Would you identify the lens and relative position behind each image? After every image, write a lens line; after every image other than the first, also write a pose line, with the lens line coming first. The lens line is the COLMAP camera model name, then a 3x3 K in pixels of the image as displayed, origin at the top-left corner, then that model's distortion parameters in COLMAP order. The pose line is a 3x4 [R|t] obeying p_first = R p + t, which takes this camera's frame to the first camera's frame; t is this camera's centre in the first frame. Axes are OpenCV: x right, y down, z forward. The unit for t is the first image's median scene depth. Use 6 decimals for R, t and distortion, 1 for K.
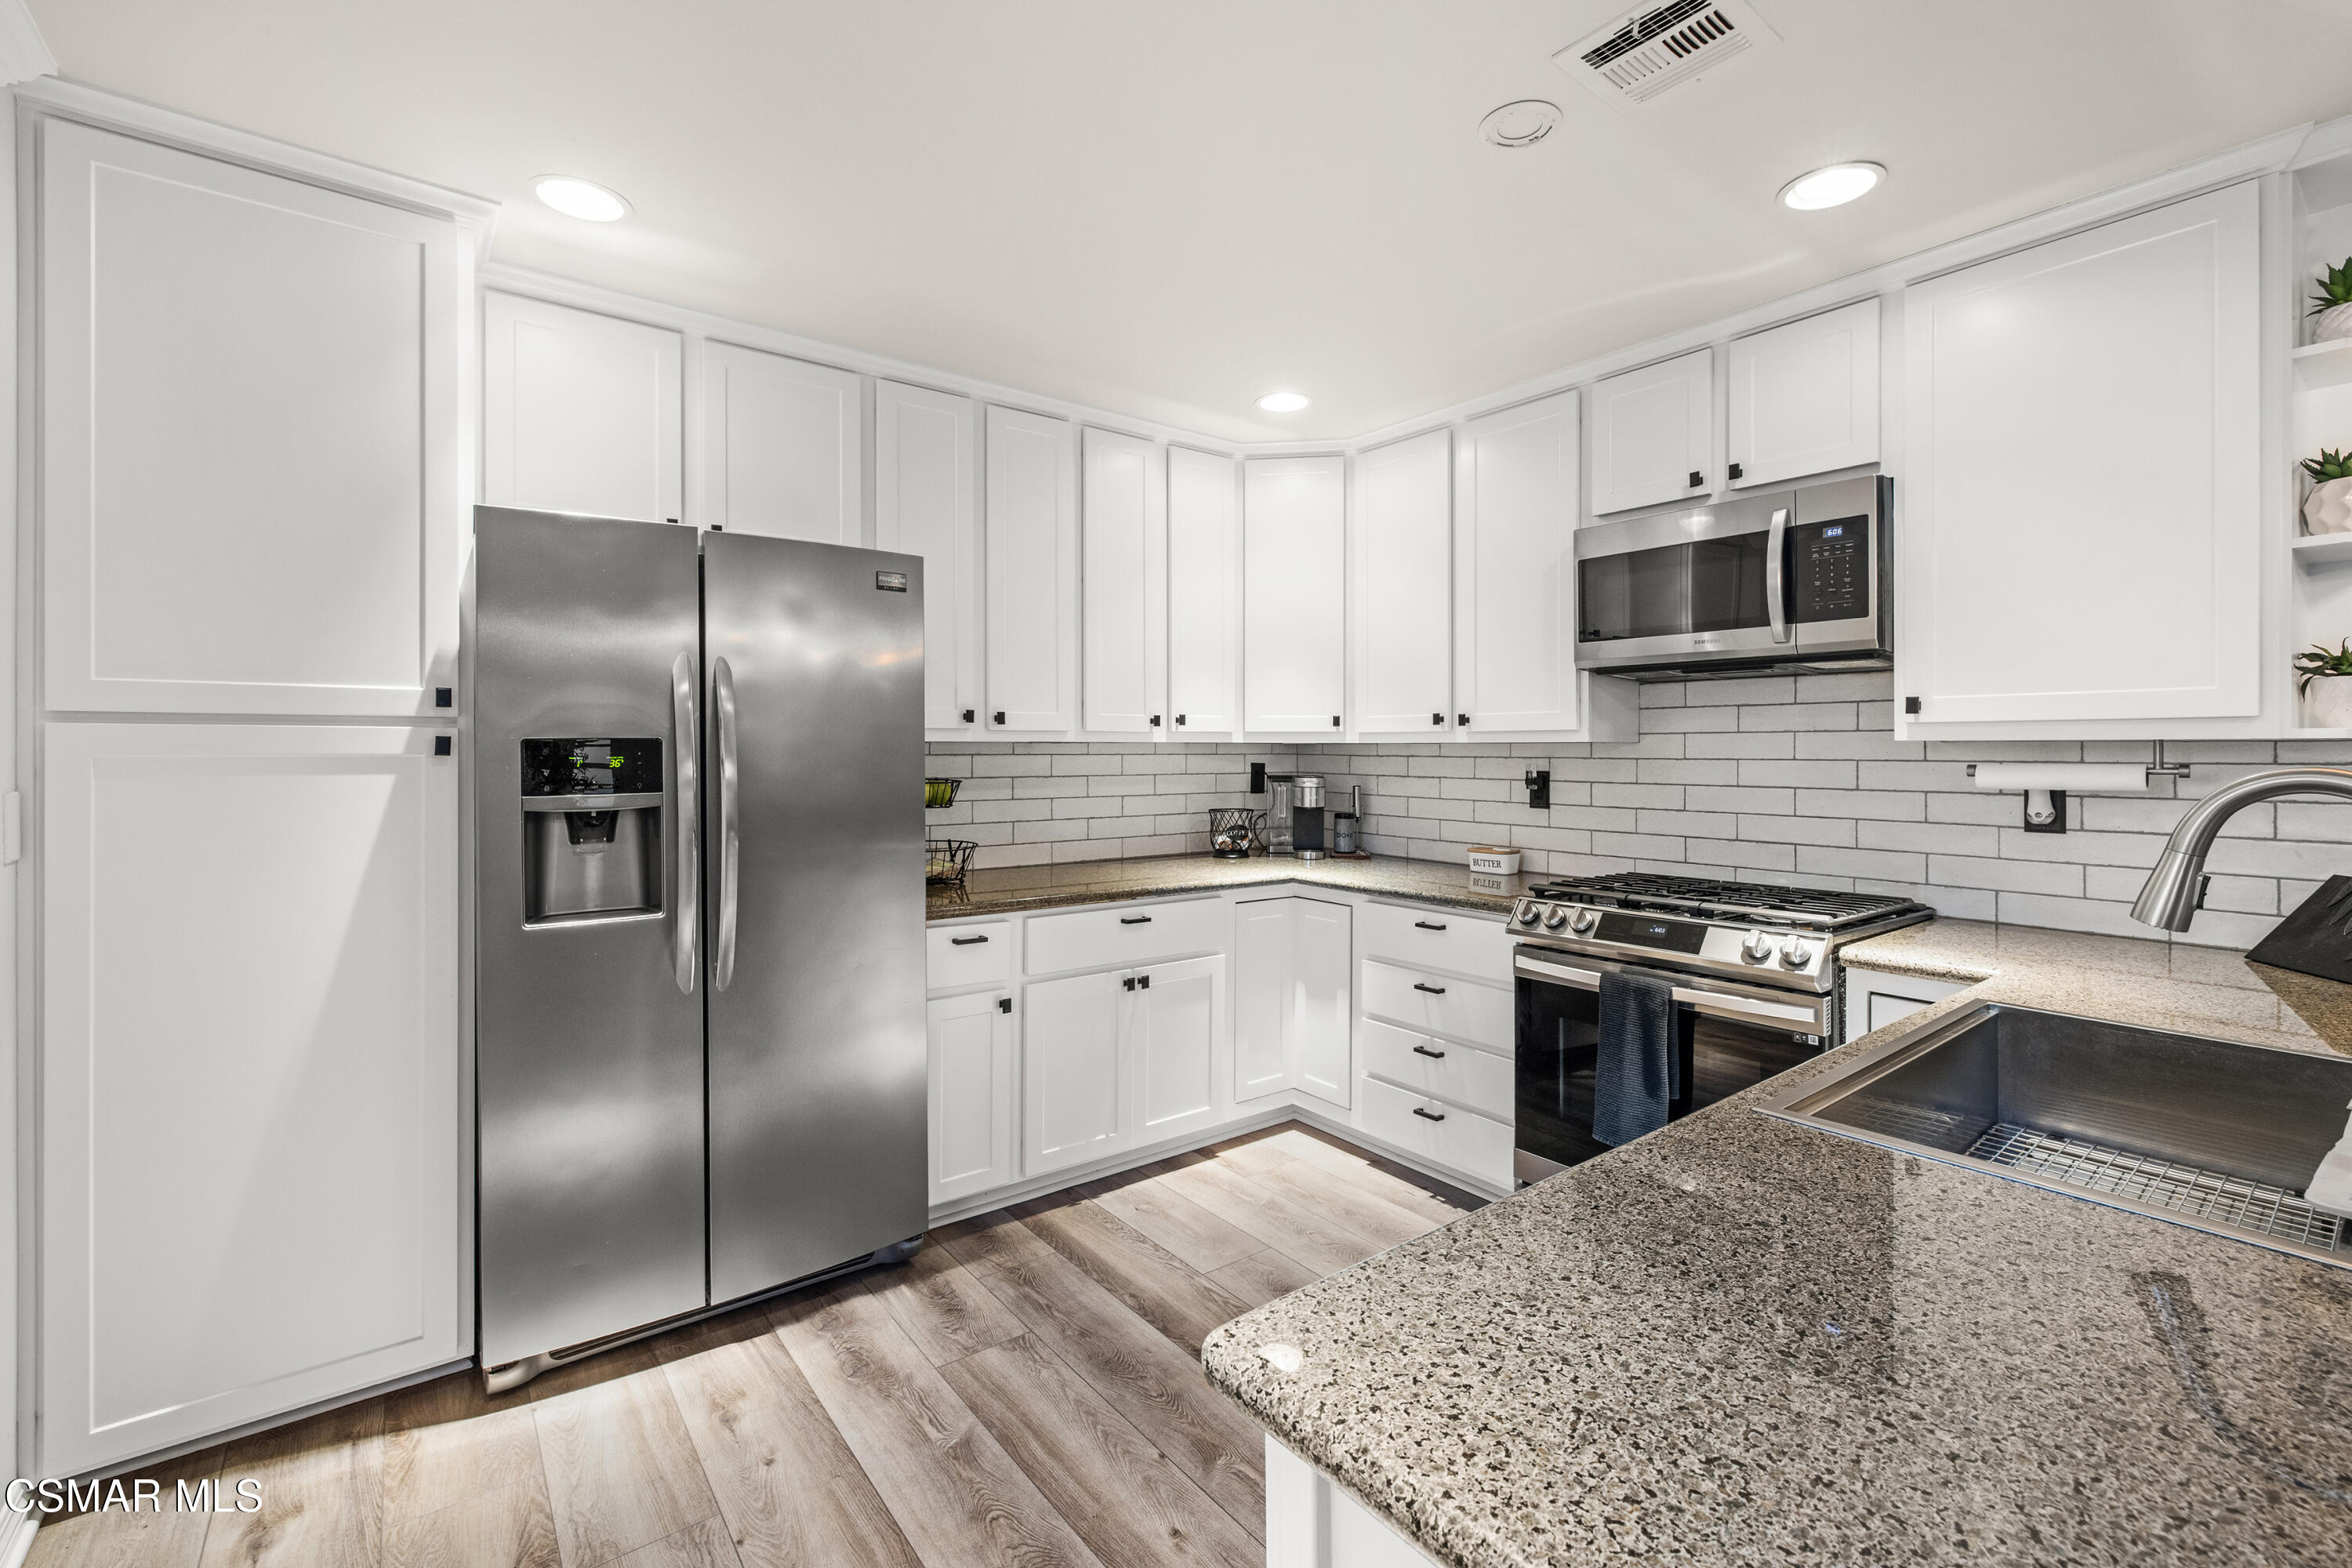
lens RADIAL K [[995.3, 0, 1173.9], [0, 995.3, 760.8], [0, 0, 1]] dist [-0.000797, -0.000335]
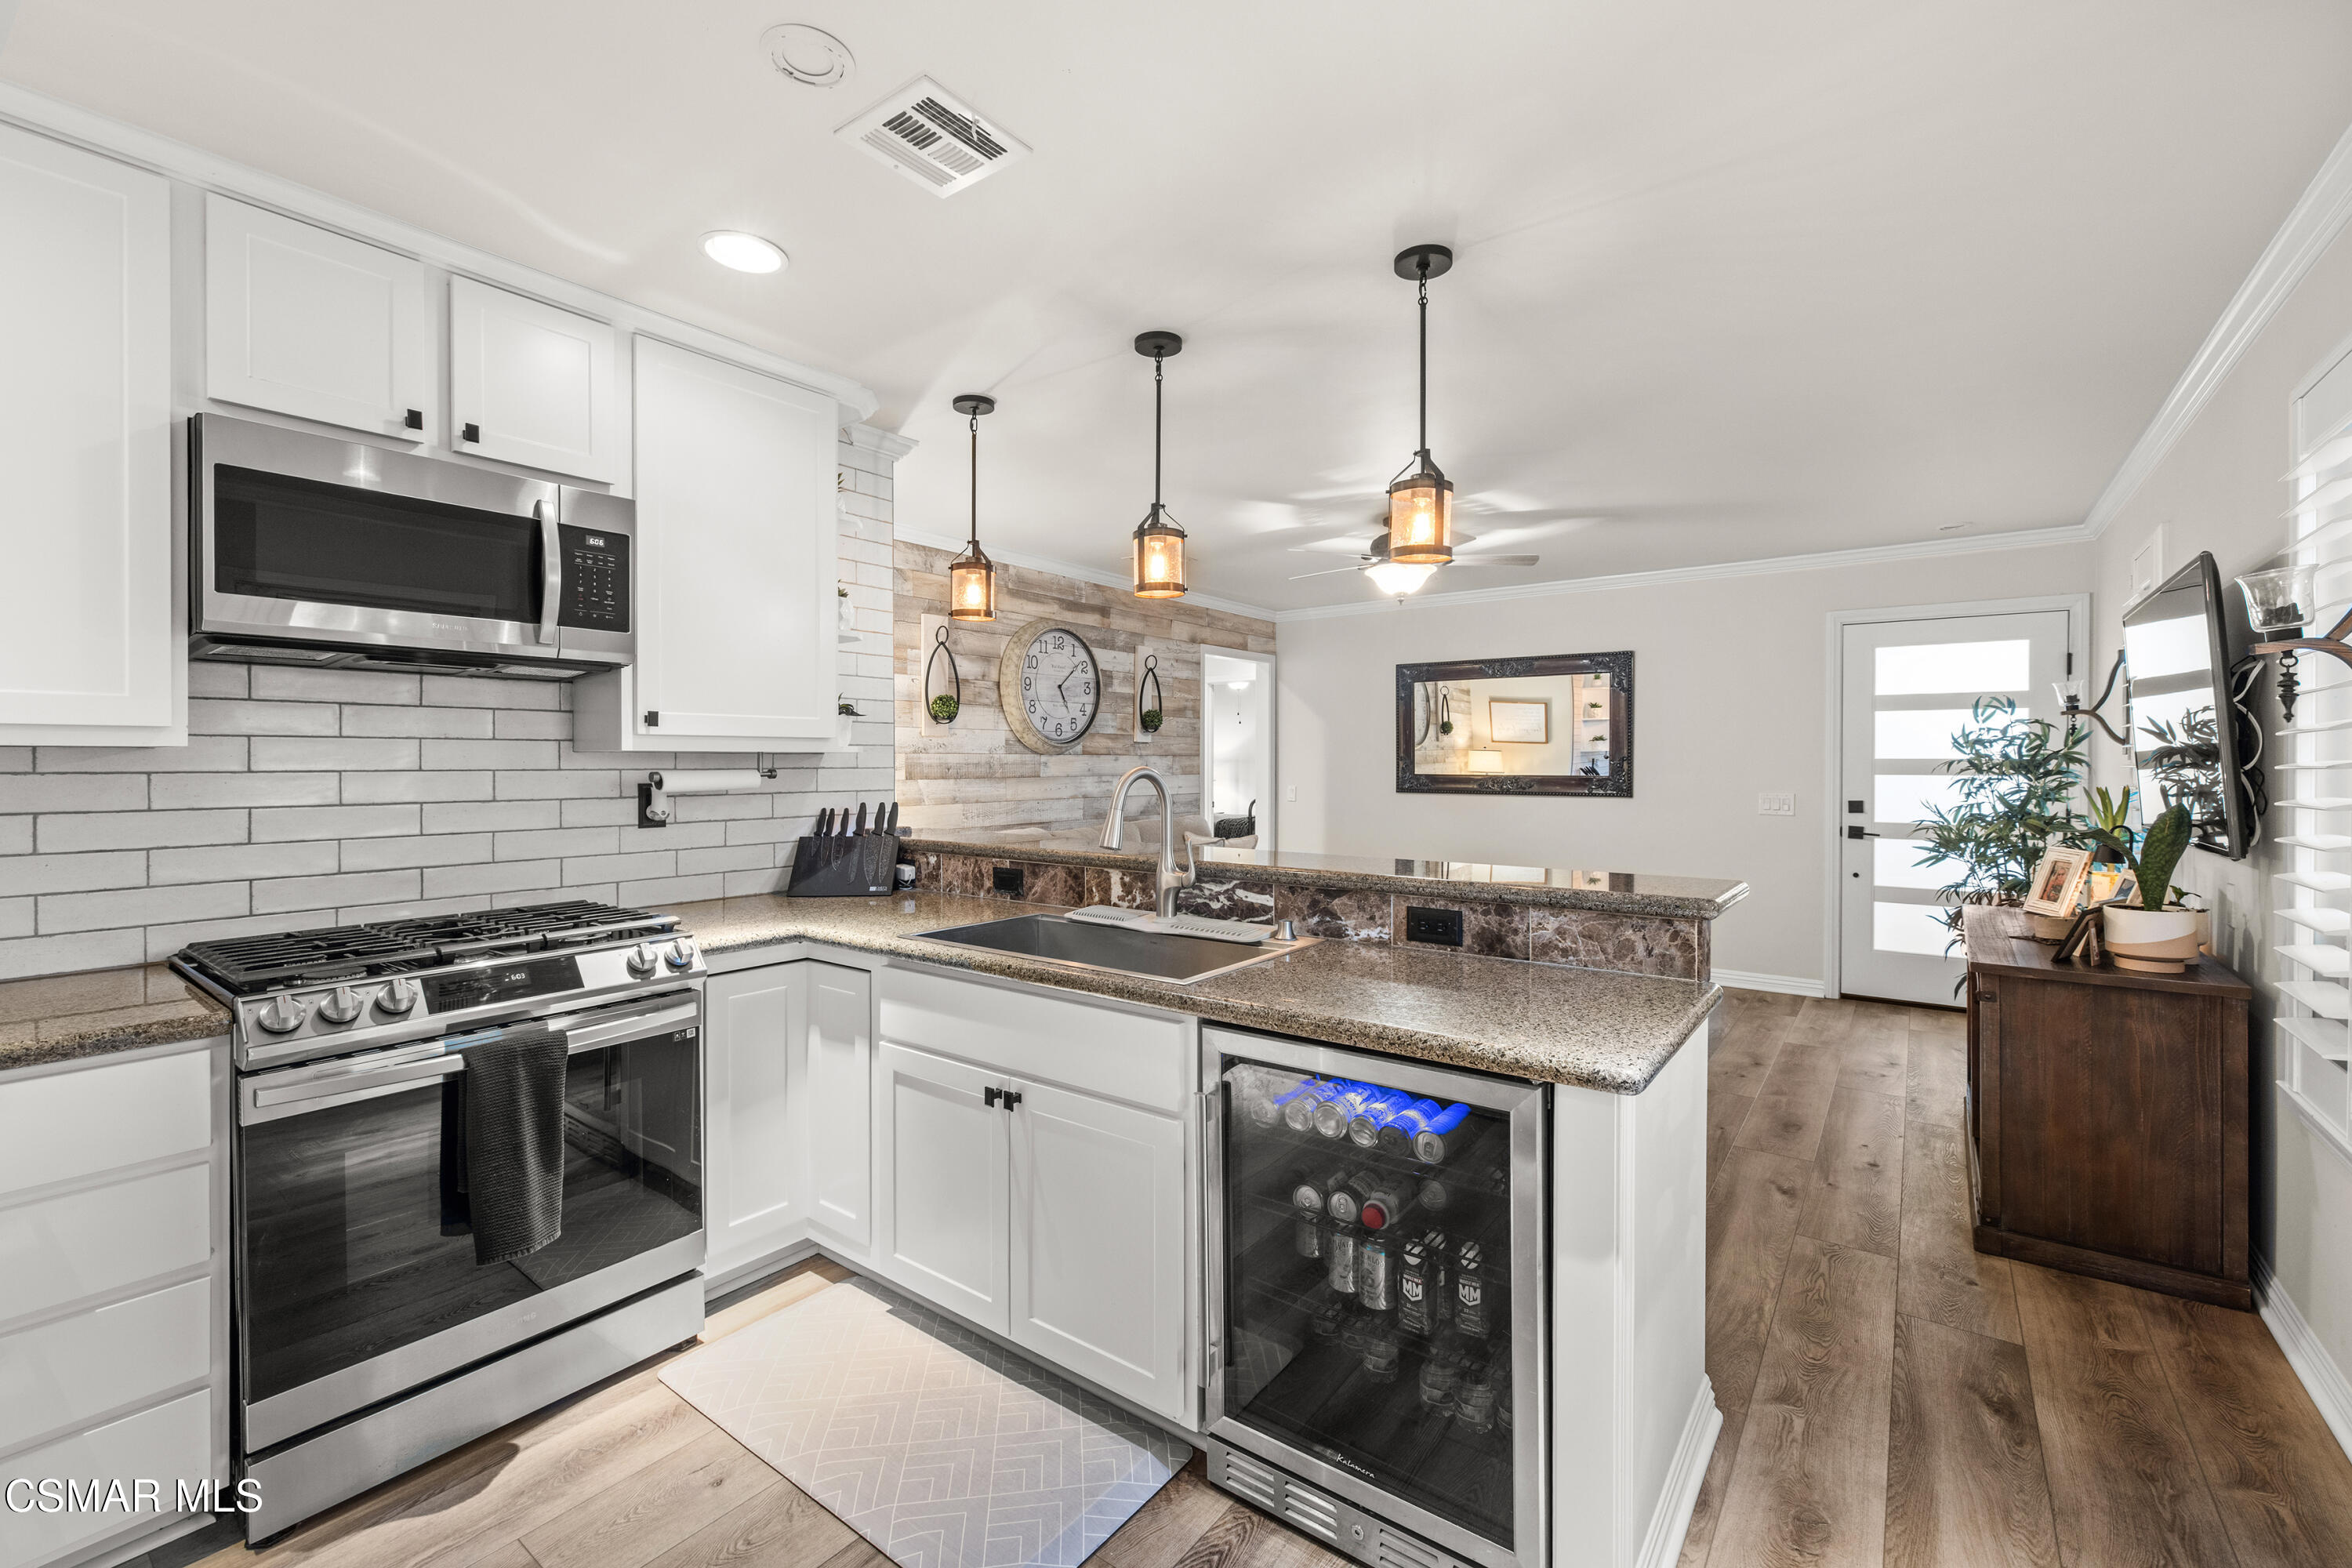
lens RADIAL K [[995.3, 0, 1172.3], [0, 995.3, 771.0], [0, 0, 1]] dist [-0.000797, -0.000335]
pose [[-0.262857, -0.006195, 0.964815, -0.469550], [0.014023, 0.999849, 0.010240, -0.000526], [-0.964733, 0.016221, -0.262731, 0.722778]]
